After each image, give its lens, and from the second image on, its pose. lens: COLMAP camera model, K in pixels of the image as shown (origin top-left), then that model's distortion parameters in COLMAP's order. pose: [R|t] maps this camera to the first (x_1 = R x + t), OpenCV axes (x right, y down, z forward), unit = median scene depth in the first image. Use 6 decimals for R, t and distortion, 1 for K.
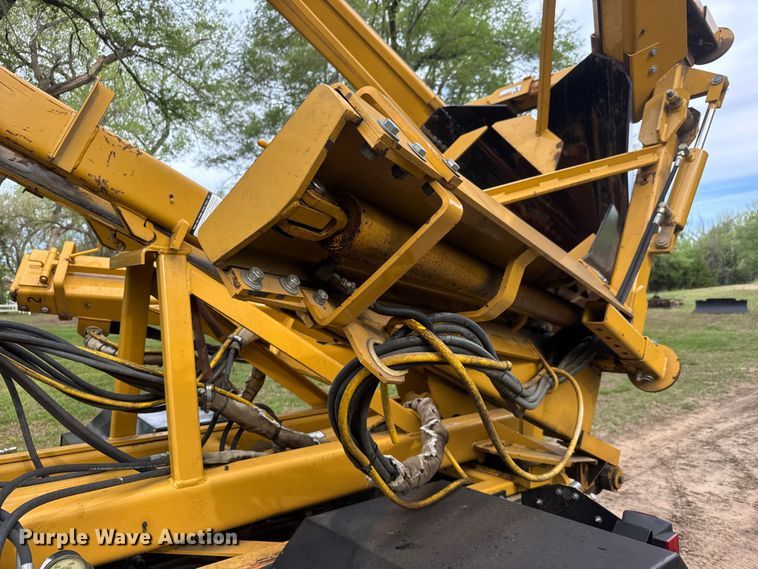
lens RADIAL K [[535.0, 0, 385.7], [0, 535.0, 286.3], [0, 0, 1]] dist [0.047620, -0.061203]
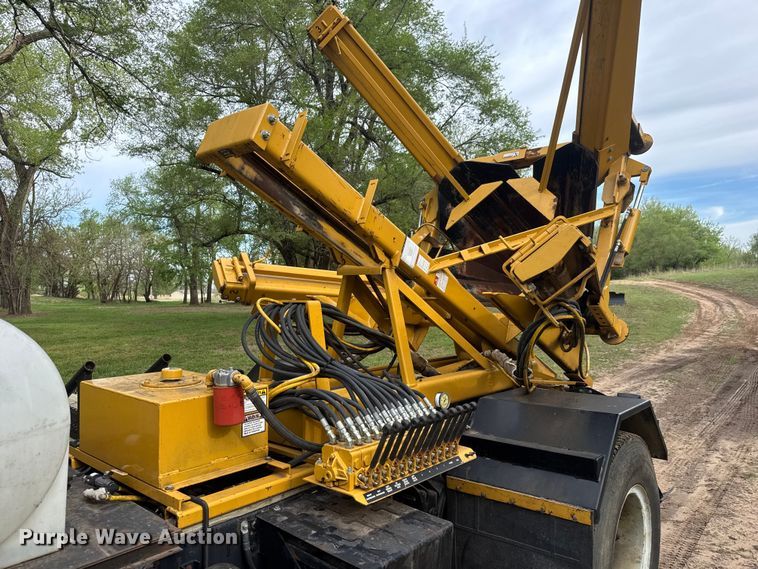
lens RADIAL K [[535.0, 0, 379.3], [0, 535.0, 285.6], [0, 0, 1]] dist [0.047620, -0.061203]
pose [[0.985053, 0.007560, 0.172083, -0.508782], [-0.009965, 0.999864, 0.013114, -0.016548], [-0.171960, -0.014633, 0.984995, -0.553377]]
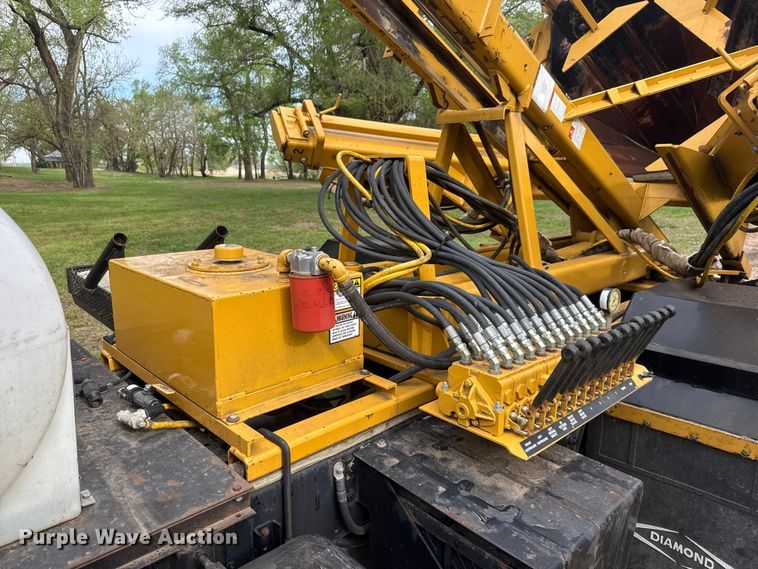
lens RADIAL K [[535.0, 0, 374.3], [0, 535.0, 282.9], [0, 0, 1]] dist [0.047620, -0.061203]
pose [[0.997675, -0.003735, 0.068044, -0.564312], [-0.012247, 0.972411, 0.232954, 0.030107], [-0.067036, -0.233246, 0.970104, -0.247909]]
